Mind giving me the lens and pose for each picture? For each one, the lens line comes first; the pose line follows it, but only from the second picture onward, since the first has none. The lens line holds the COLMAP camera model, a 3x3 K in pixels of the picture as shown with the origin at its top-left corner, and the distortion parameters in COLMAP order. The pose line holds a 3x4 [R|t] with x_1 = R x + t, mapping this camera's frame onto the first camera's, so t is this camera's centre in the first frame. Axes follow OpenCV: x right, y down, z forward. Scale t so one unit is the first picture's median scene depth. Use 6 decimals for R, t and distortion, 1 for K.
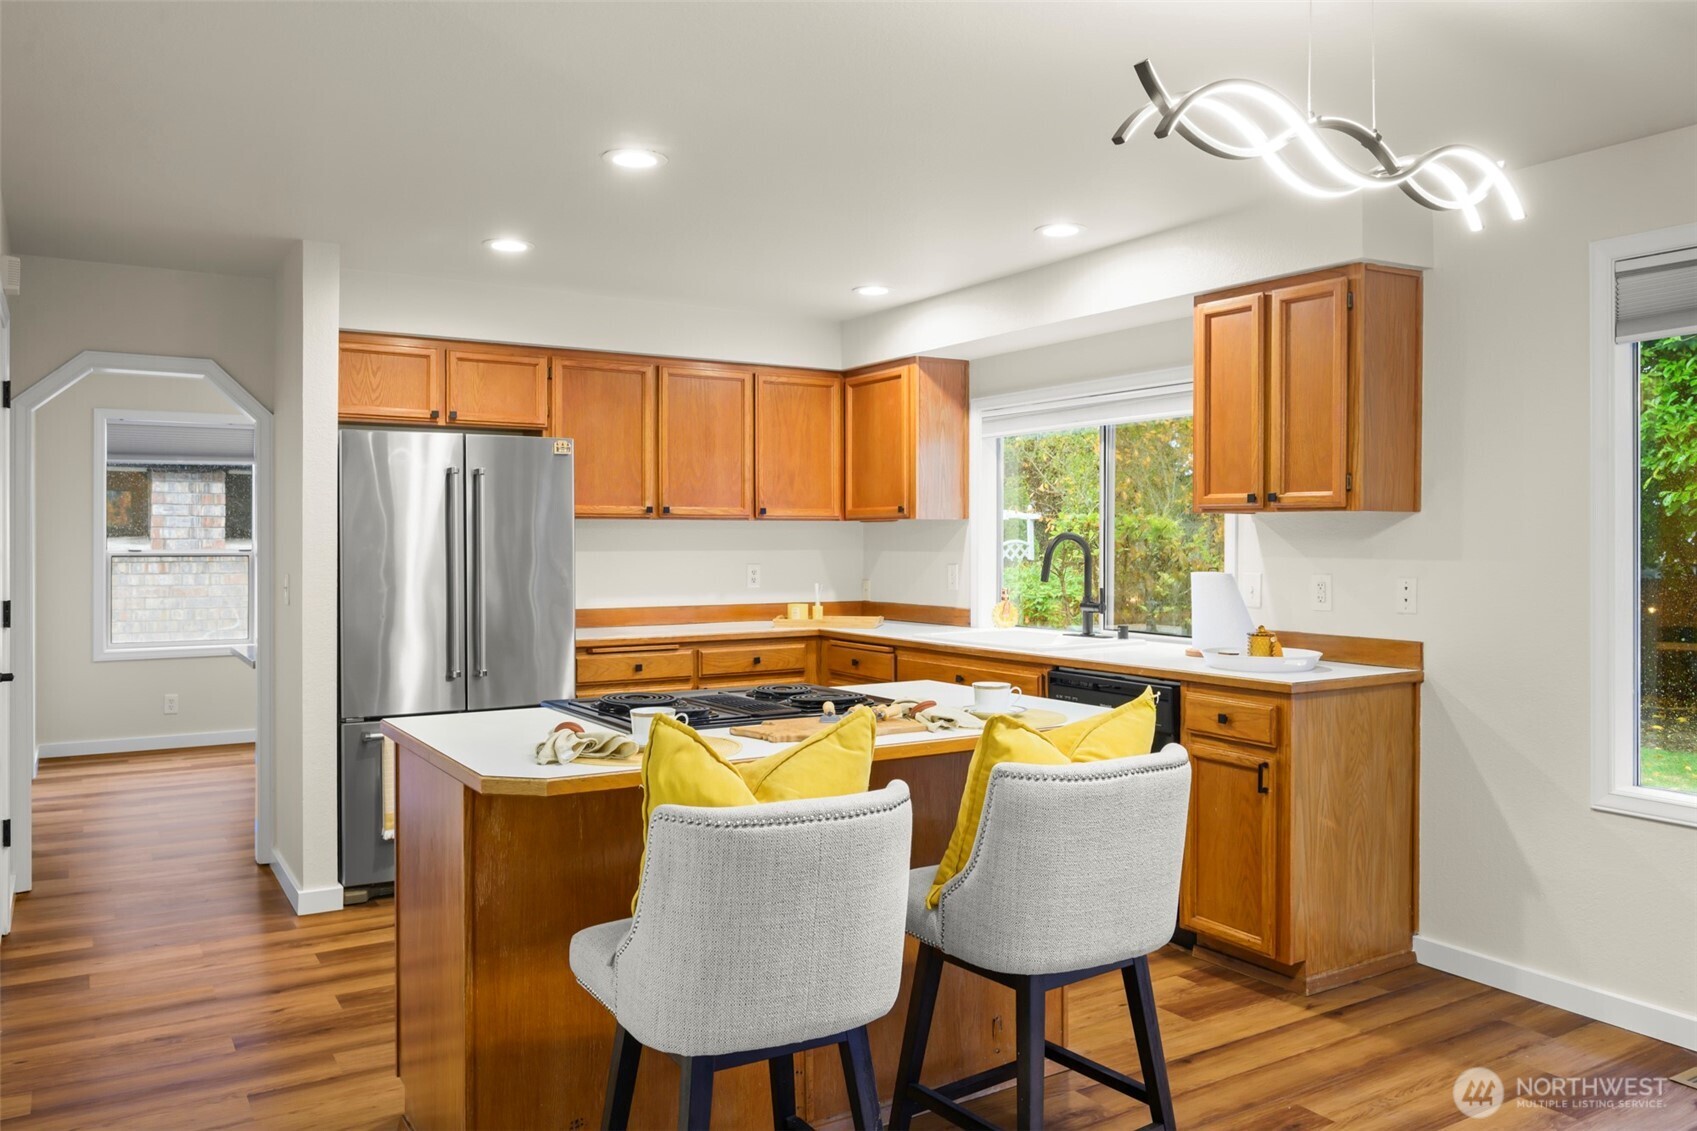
lens RADIAL K [[1272.6, 0, 852.8], [0, 1272.6, 558.4], [0, 0, 1]] dist [0.002689, -0.002965]
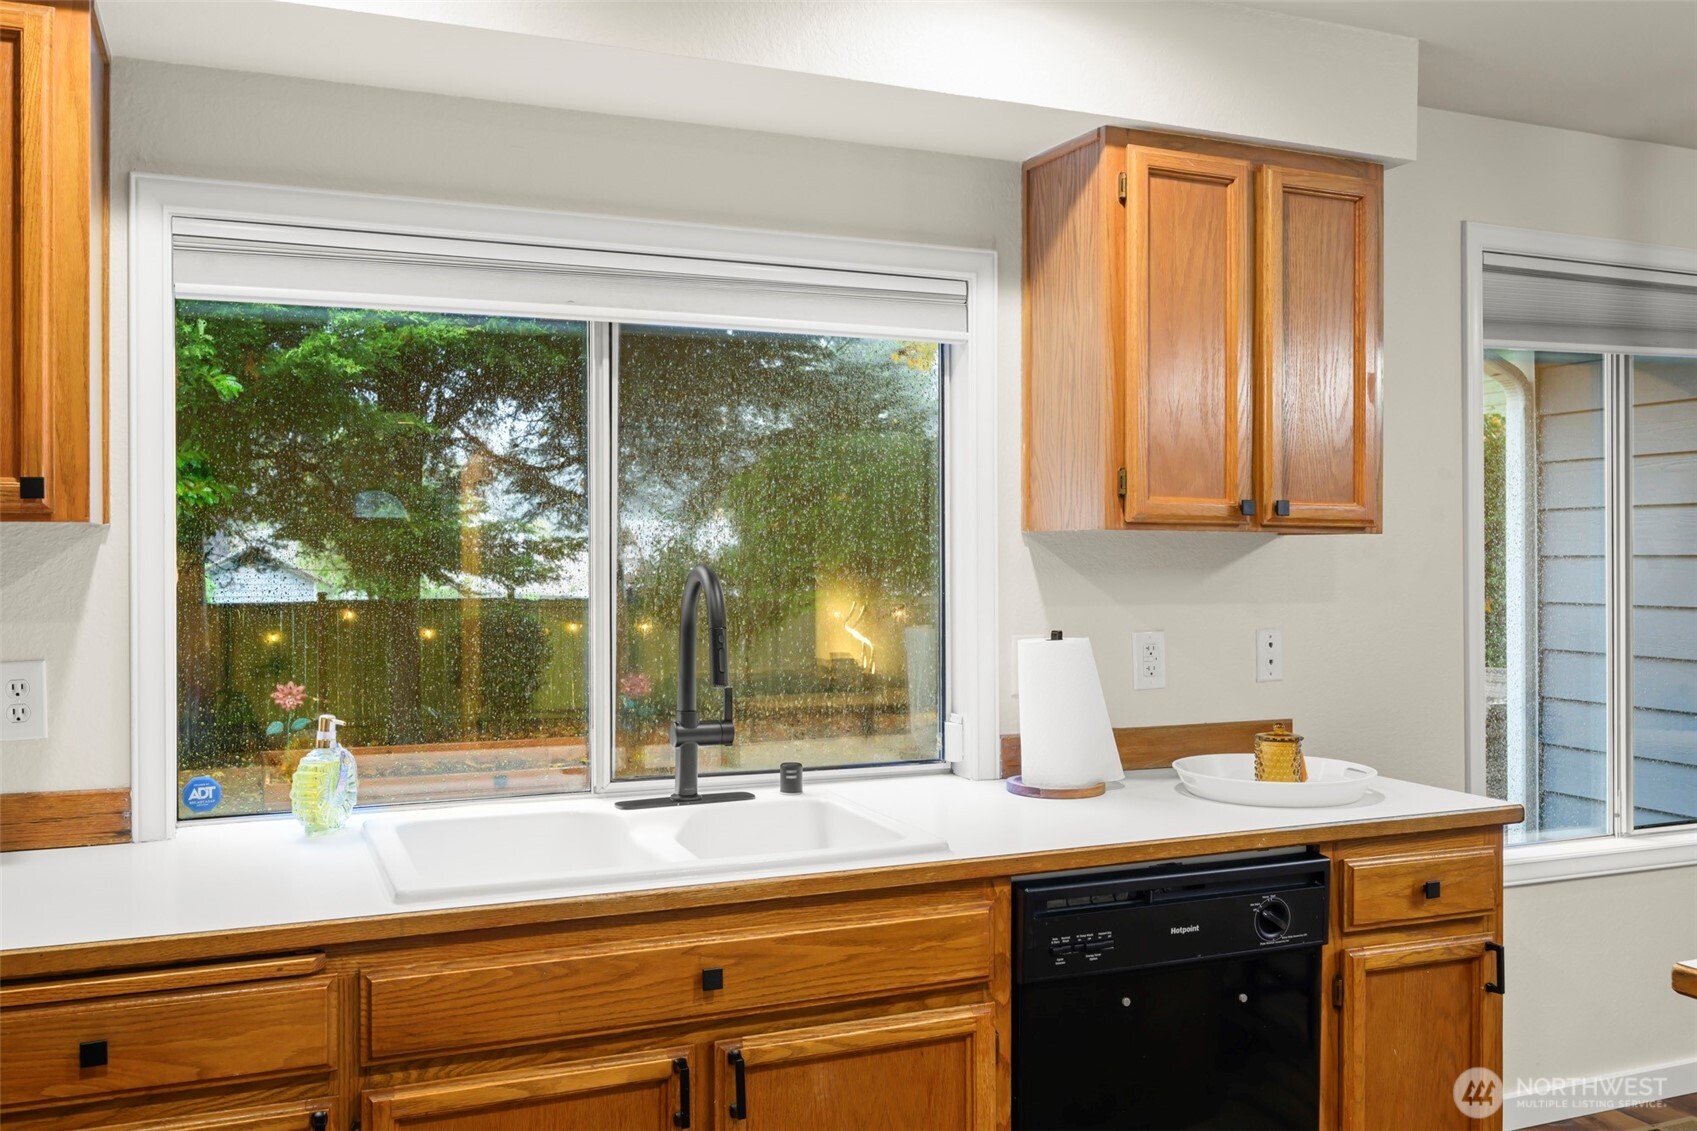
lens RADIAL K [[1456.3, 0, 853.6], [0, 1456.3, 561.0], [0, 0, 1]] dist [-0.004330, -0.001535]
pose [[0.153356, -0.007945, 0.988139, -0.276927], [0.014808, 0.999874, 0.005741, -0.021633], [-0.988060, 0.013752, 0.153454, 0.792305]]
